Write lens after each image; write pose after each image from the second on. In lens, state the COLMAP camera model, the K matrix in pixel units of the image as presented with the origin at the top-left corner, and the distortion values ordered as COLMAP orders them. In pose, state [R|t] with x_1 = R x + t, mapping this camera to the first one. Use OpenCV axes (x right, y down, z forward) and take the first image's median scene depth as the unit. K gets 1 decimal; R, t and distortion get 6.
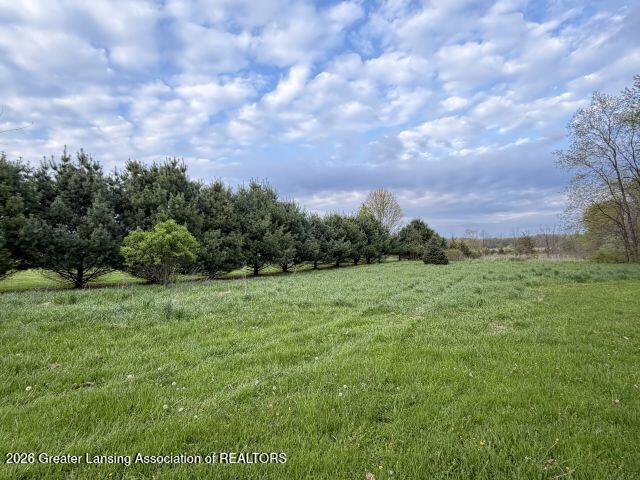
lens RADIAL K [[316.5, 0, 320.0], [0, 316.5, 240.0], [0, 0, 1]] dist [-0.002459, -0.000996]
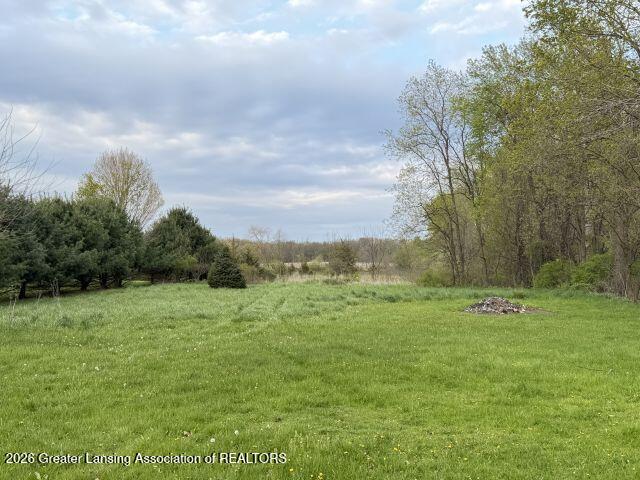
lens RADIAL K [[638.7, 0, 320.0], [0, 638.7, 240.0], [0, 0, 1]] dist [0.014780, 0.001206]
pose [[0.857760, 0.038496, 0.512606, -0.121090], [-0.036024, 0.999242, -0.014762, -0.007373], [-0.512786, -0.005804, 0.858497, -0.179731]]
